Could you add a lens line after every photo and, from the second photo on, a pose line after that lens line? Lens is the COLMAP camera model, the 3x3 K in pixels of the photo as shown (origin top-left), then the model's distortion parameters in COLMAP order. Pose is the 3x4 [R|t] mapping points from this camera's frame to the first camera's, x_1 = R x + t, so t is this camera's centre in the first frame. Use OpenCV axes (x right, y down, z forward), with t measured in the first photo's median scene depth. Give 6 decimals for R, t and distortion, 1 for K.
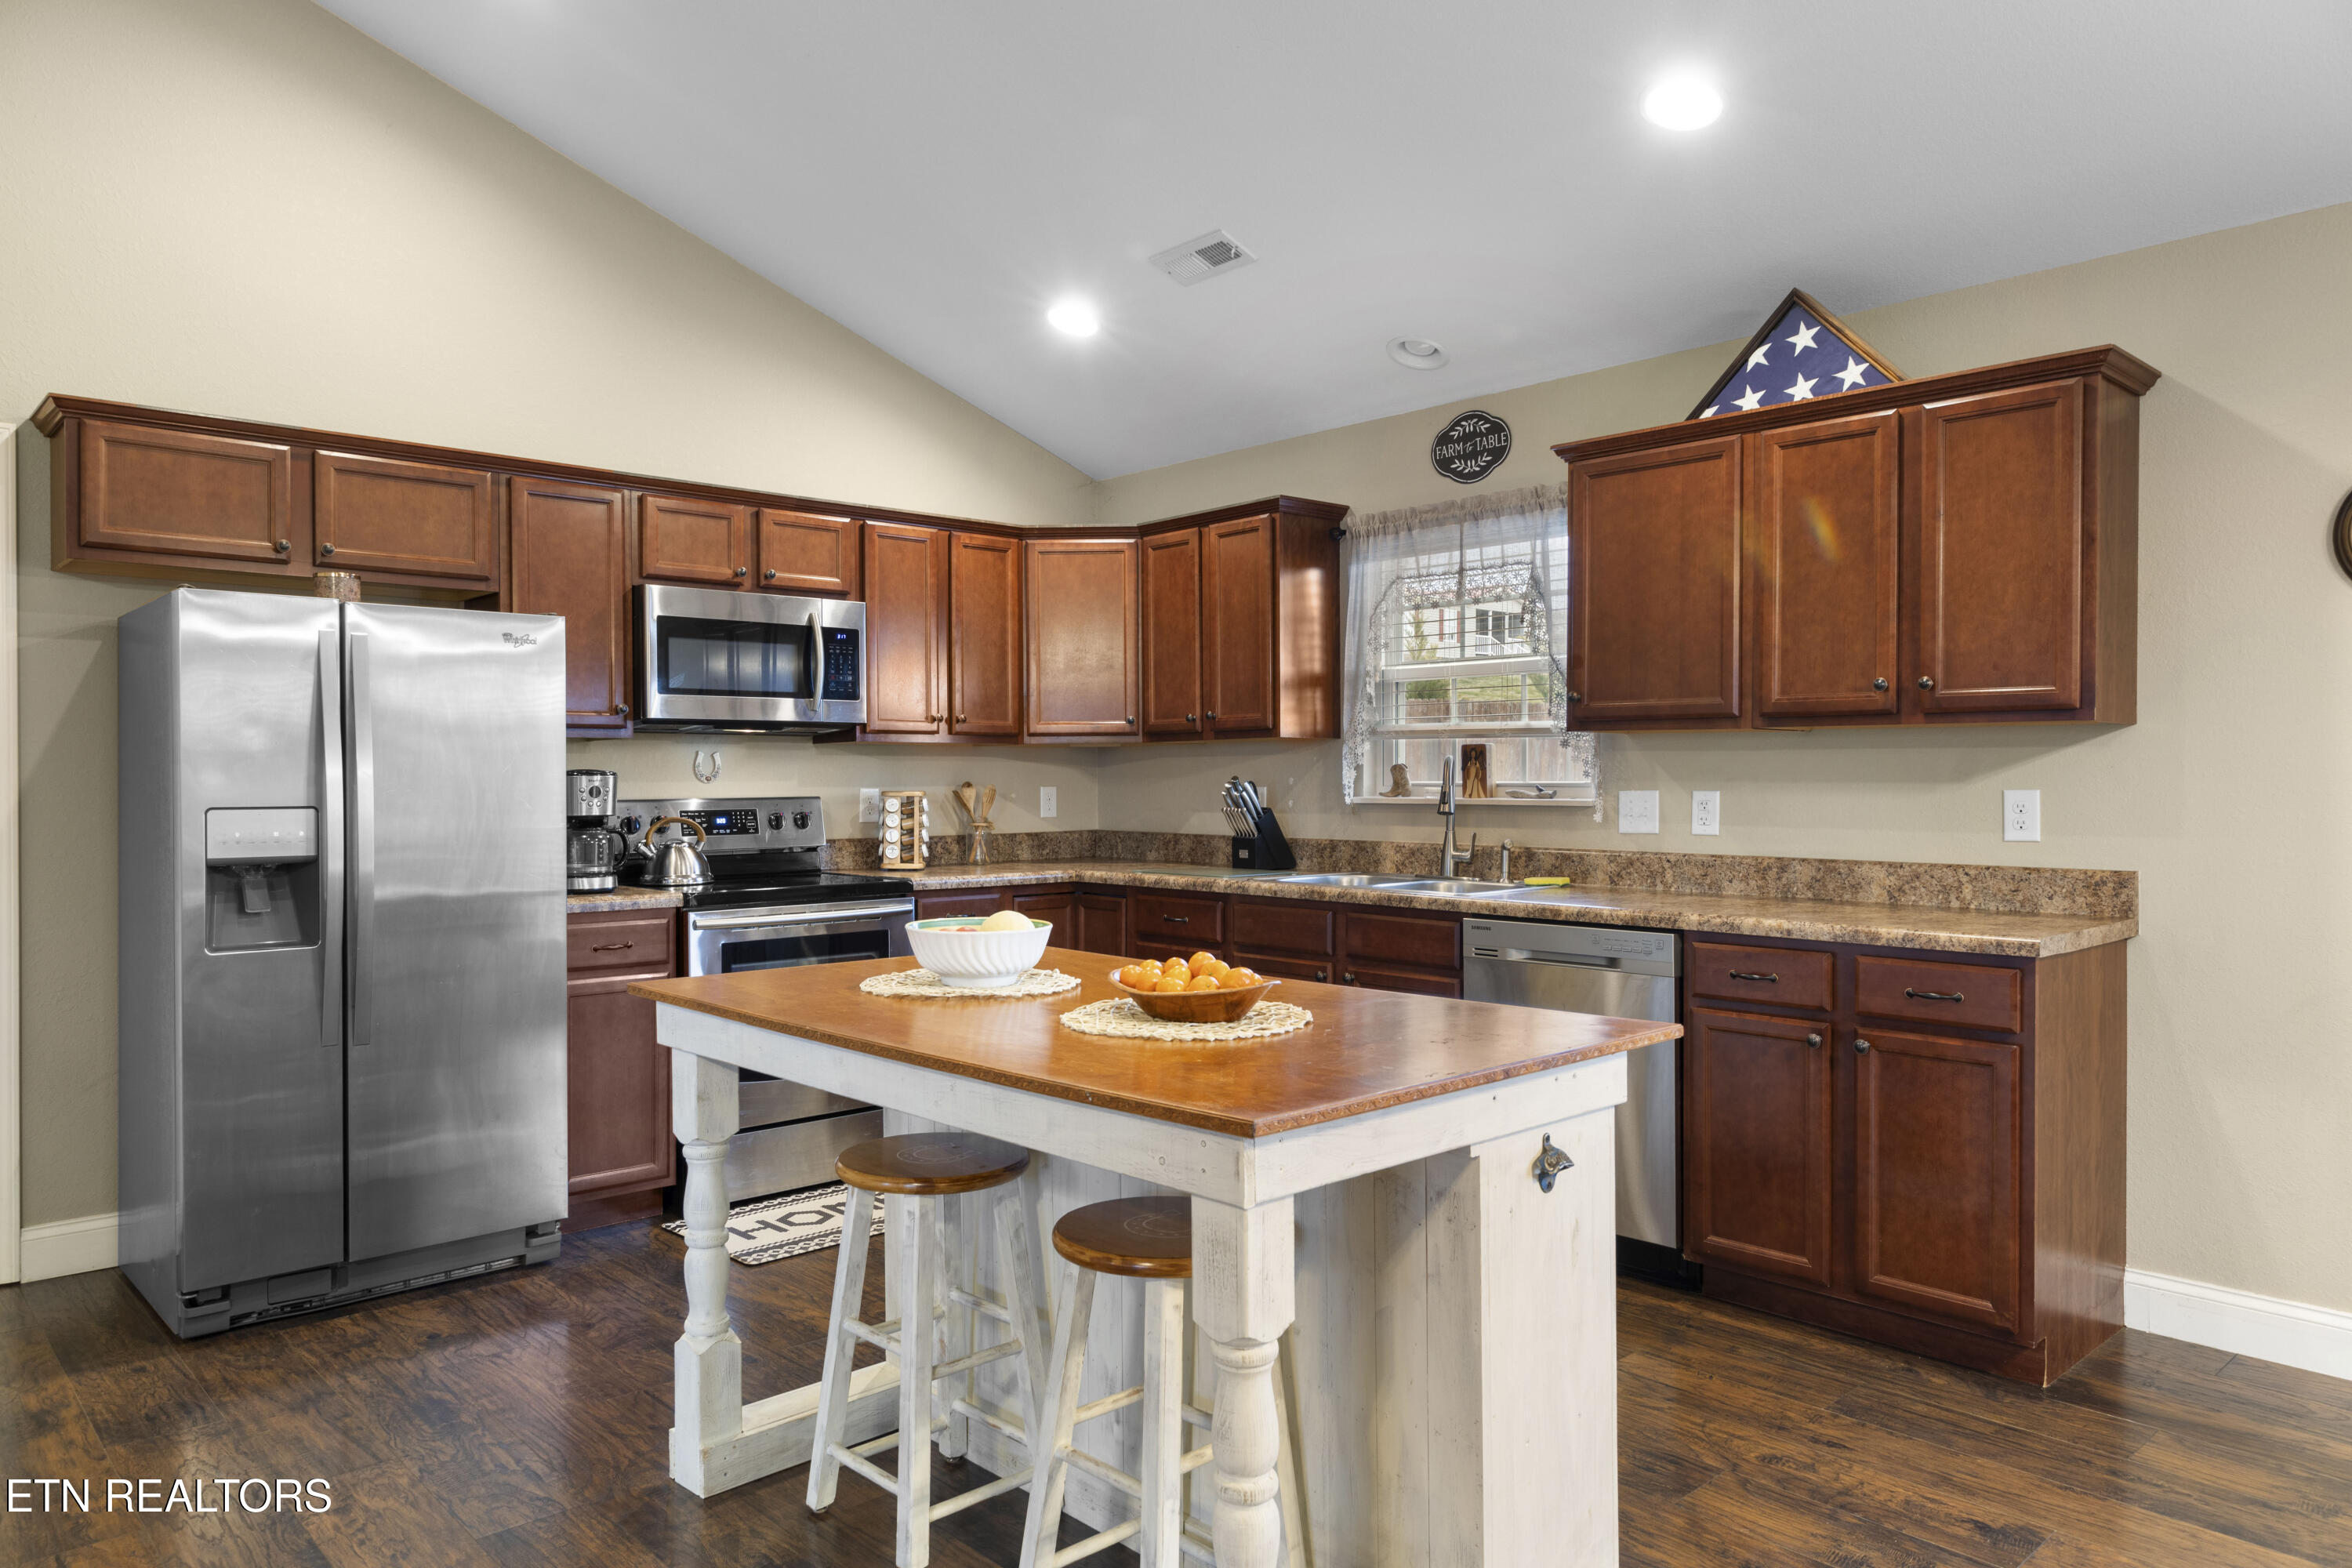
lens RADIAL K [[1517.1, 0, 1176.2], [0, 1517.1, 783.7], [0, 0, 1]] dist [0.005367, 0.002434]
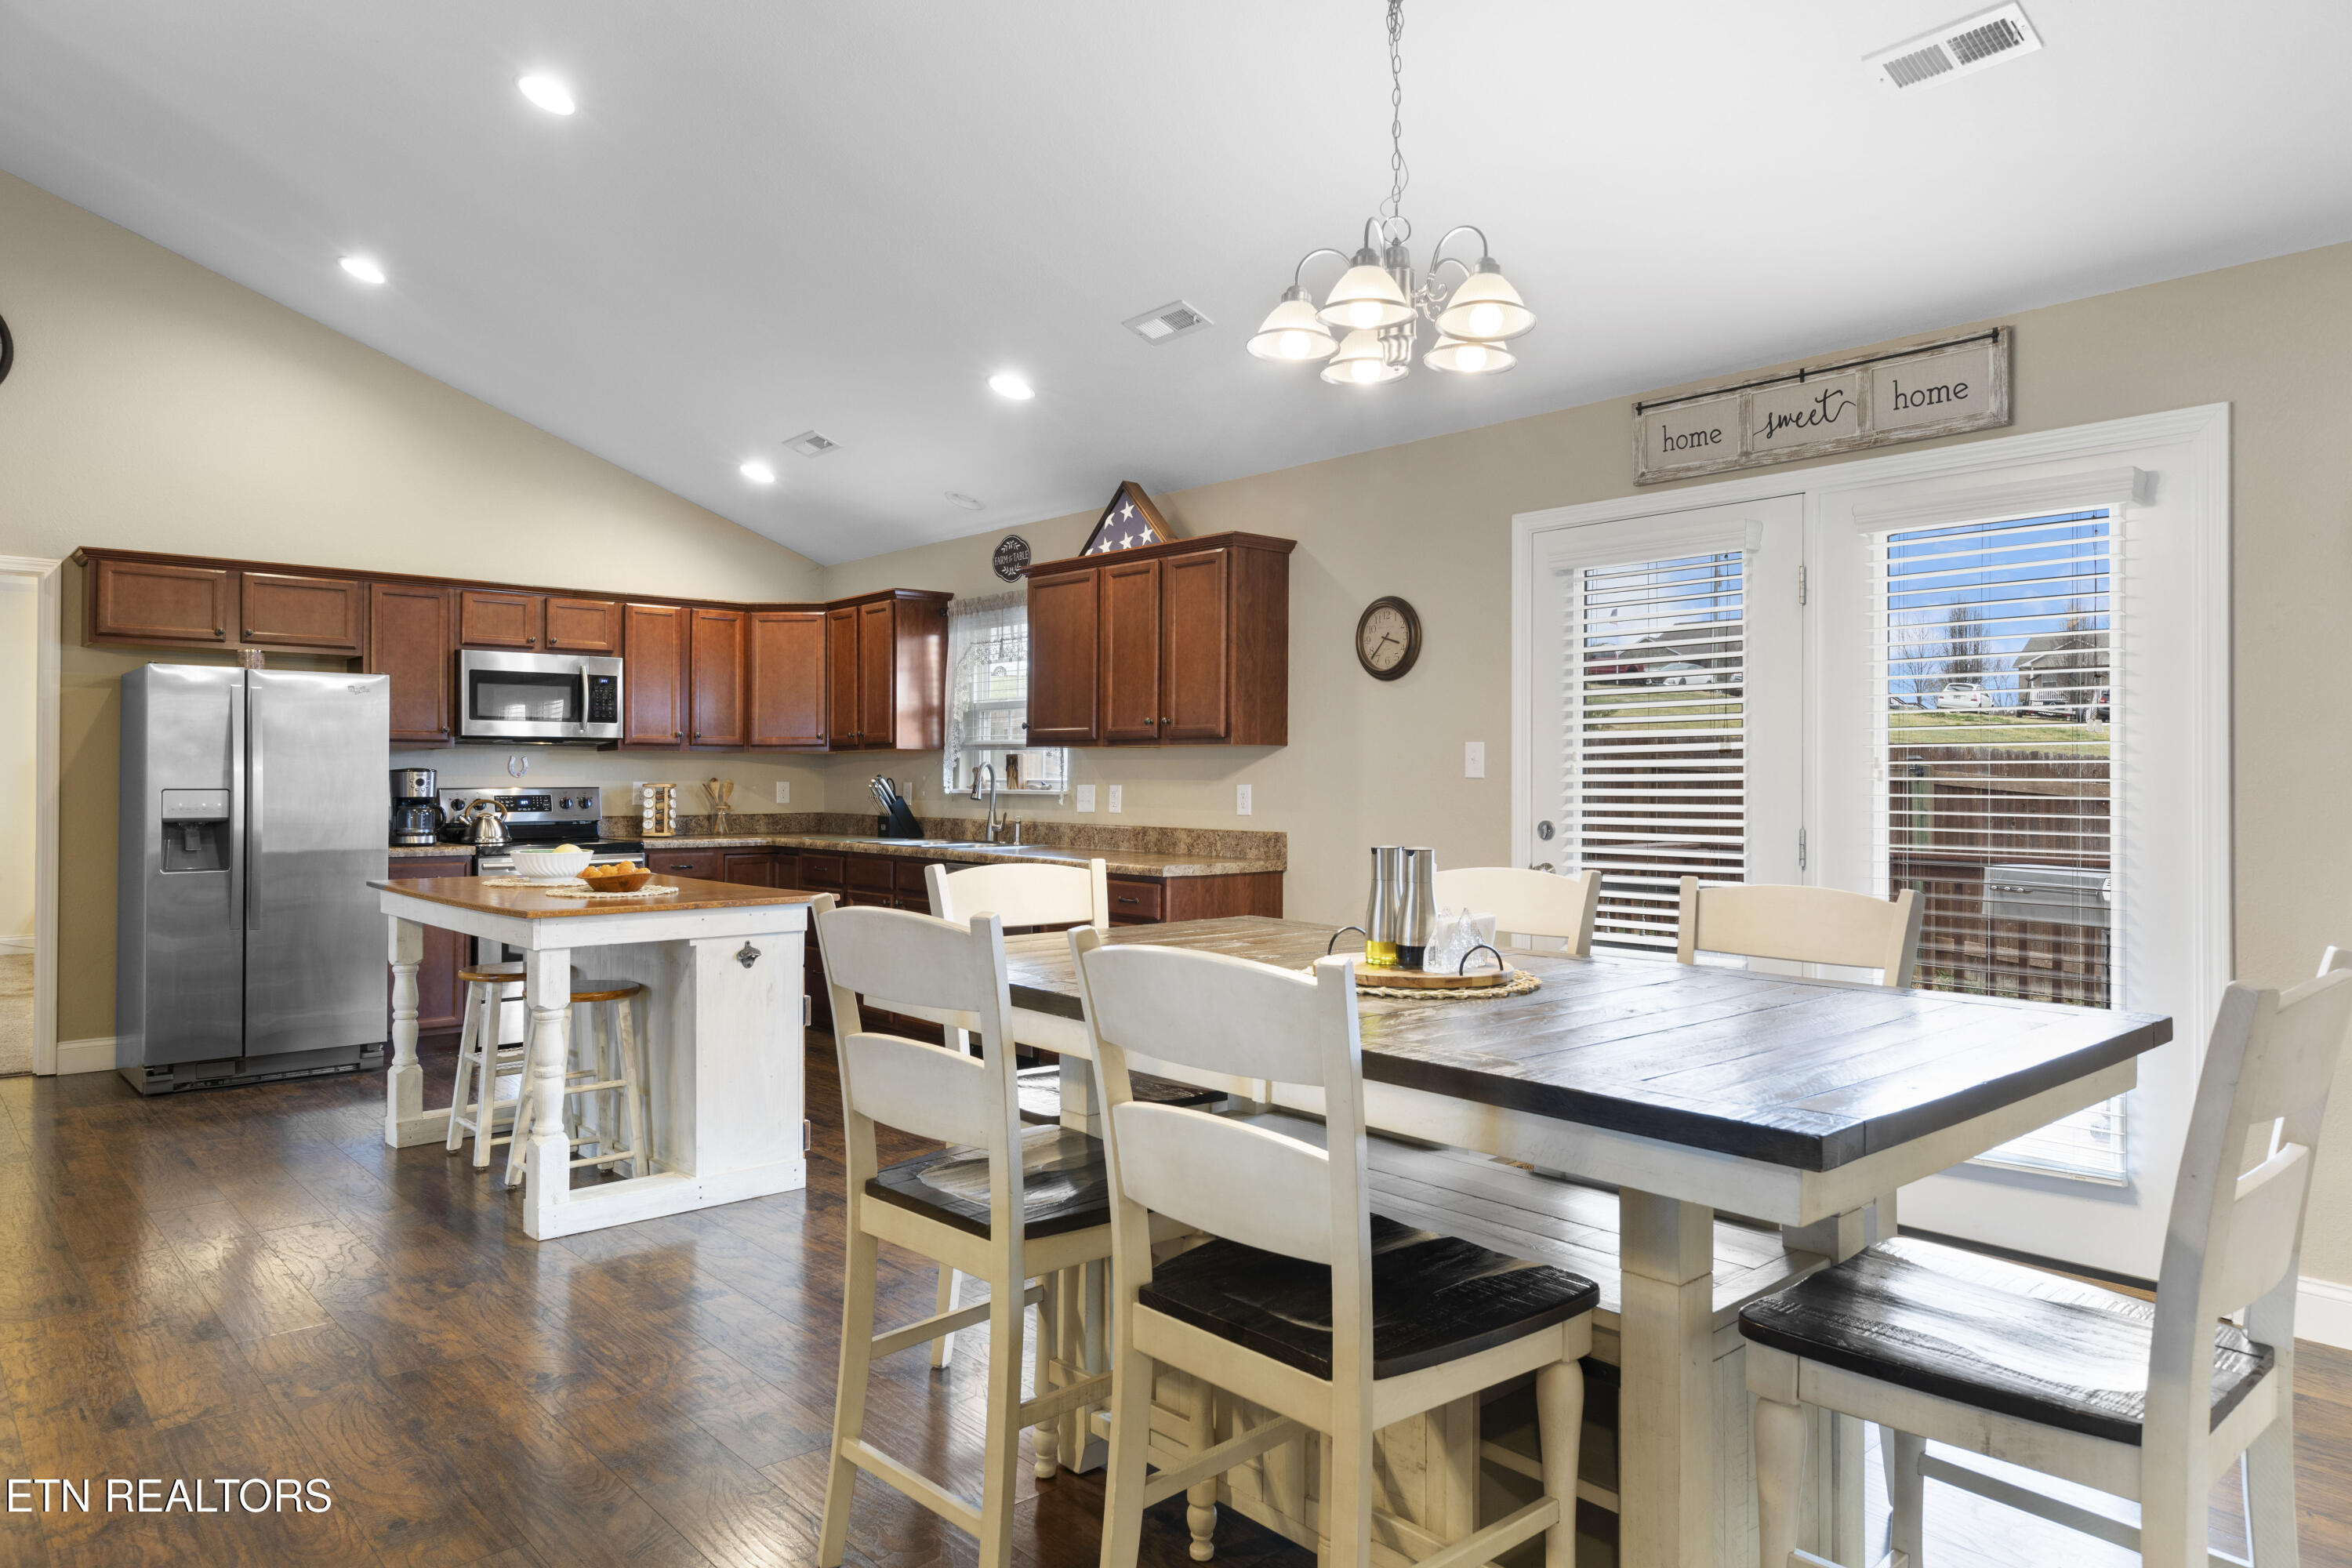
lens RADIAL K [[1464.5, 0, 1170.2], [0, 1464.5, 766.4], [0, 0, 1]] dist [0.010578, -0.001901]
pose [[0.999774, 0.004812, -0.020692, 0.425785], [-0.005059, 0.999916, -0.011910, 0.003197], [0.020633, 0.012012, 0.999715, -0.511025]]
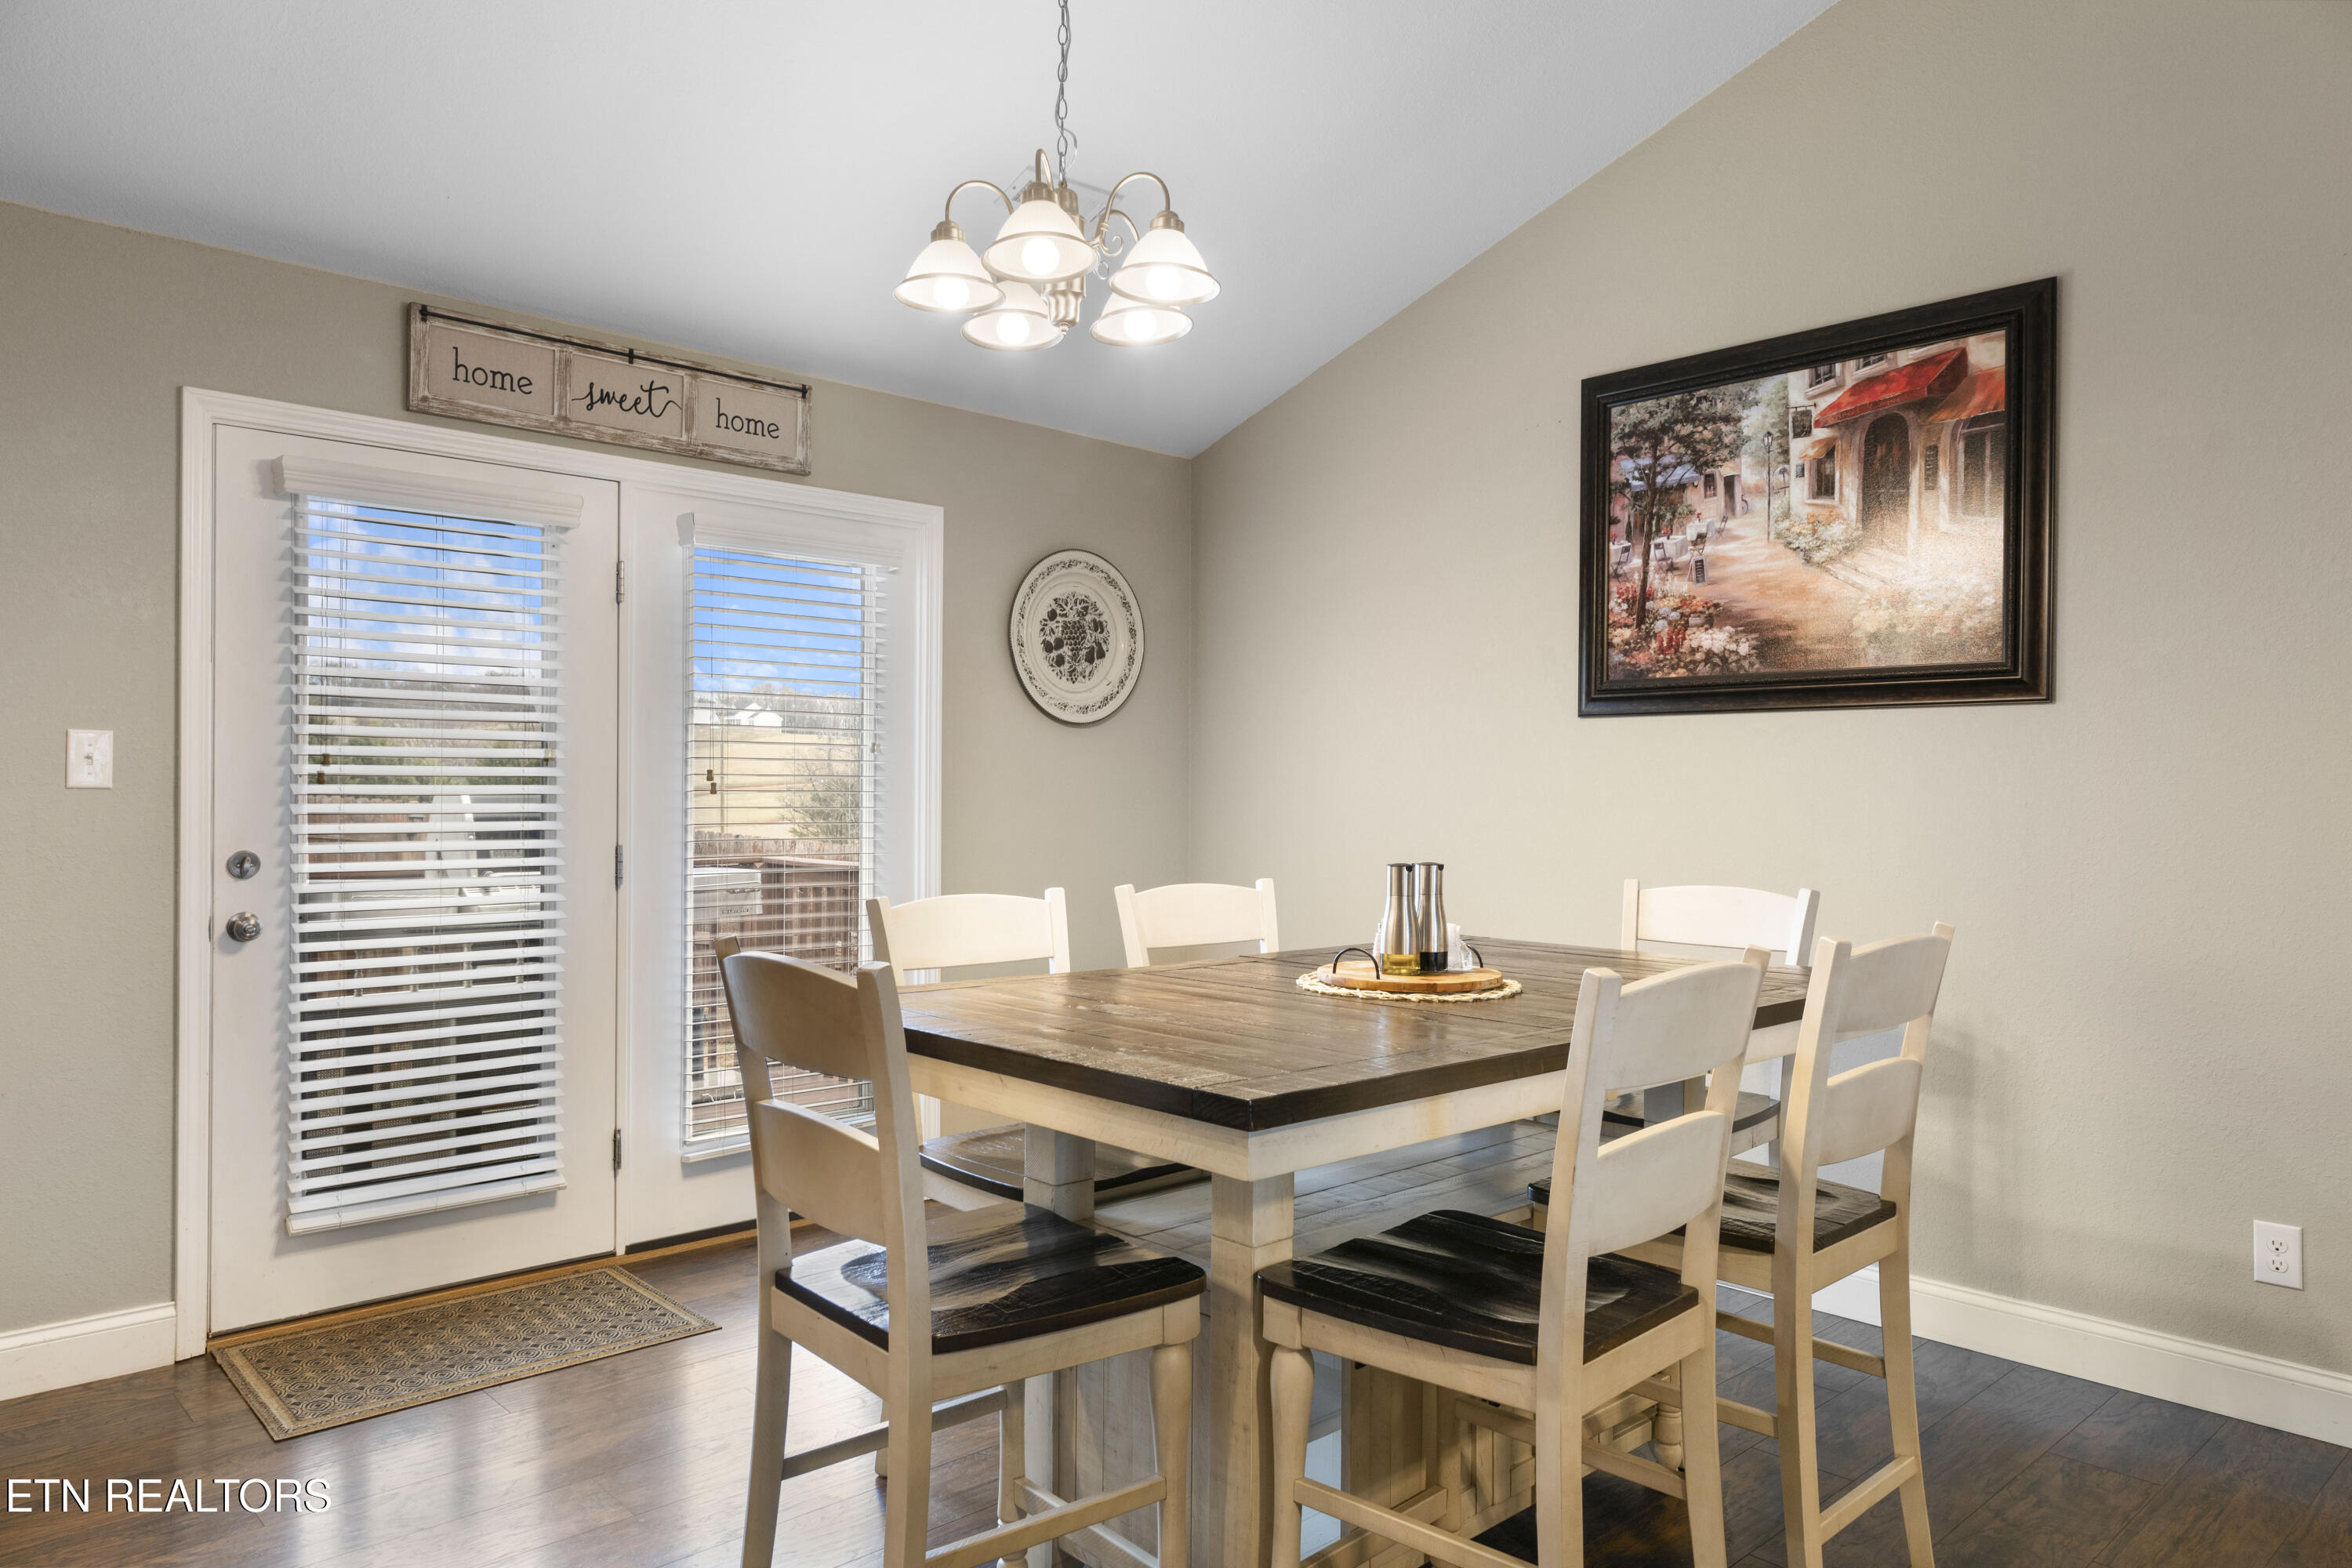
lens RADIAL K [[1517.1, 0, 1165.6], [0, 1517.1, 789.7], [0, 0, 1]] dist [0.005367, 0.002434]
pose [[-0.003425, 0.001069, 0.999994, -0.099877], [-0.004915, 0.999987, -0.001085, -0.003576], [-0.999982, -0.004919, -0.003420, 0.126604]]
